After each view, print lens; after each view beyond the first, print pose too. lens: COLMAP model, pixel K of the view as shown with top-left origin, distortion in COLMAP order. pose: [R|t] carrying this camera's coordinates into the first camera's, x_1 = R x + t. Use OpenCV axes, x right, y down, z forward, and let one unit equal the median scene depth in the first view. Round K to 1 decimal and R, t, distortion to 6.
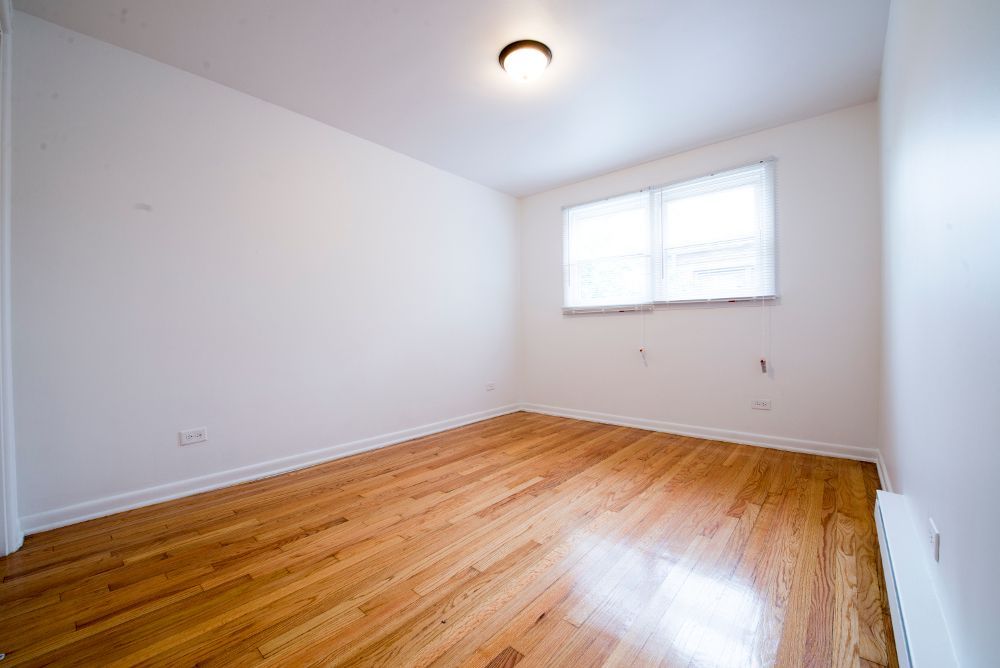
lens RADIAL K [[399.4, 0, 495.3], [0, 399.4, 335.5], [0, 0, 1]] dist [-0.016142, -0.002353]
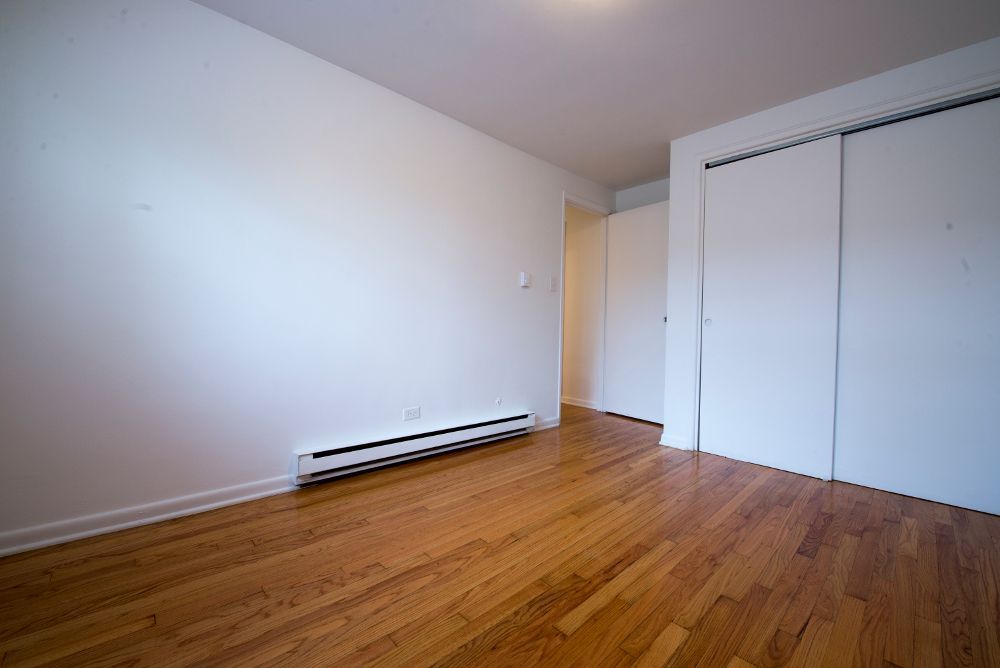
lens RADIAL K [[399.4, 0, 495.3], [0, 399.4, 335.5], [0, 0, 1]] dist [-0.016142, -0.002353]
pose [[-0.993942, -0.007884, 0.109625, 0.165941], [-0.004297, 0.999449, 0.032916, -0.024450], [-0.109824, 0.032245, -0.993428, 1.679050]]
